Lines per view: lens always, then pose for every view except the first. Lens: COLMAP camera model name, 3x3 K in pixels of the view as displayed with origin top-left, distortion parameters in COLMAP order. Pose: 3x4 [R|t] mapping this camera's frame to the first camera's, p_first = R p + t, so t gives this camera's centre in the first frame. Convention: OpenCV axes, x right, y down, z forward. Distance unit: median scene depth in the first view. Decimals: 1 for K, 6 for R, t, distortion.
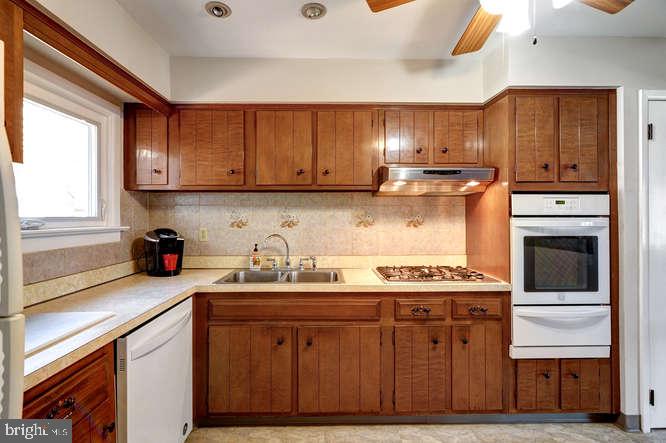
lens RADIAL K [[323.4, 0, 333.7], [0, 323.4, 221.4], [0, 0, 1]] dist [-0.014730, 0.000219]
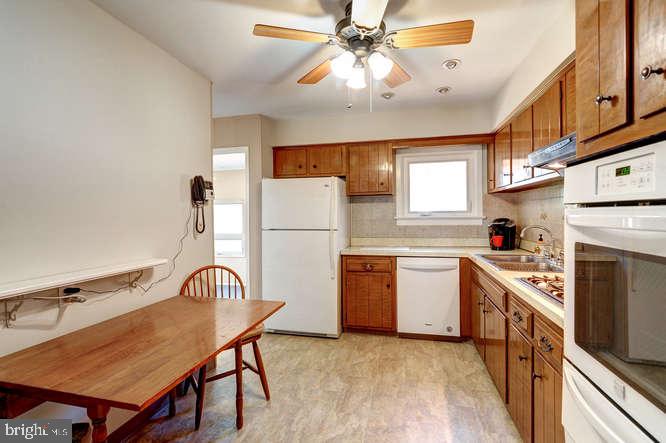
lens RADIAL K [[323.4, 0, 333.5], [0, 323.4, 218.1], [0, 0, 1]] dist [-0.014730, 0.000219]
pose [[-0.268395, 0.018751, -0.963126, 1.223464], [0.009679, 0.999813, 0.016768, -0.008760], [0.963260, -0.004822, -0.268526, 0.745059]]
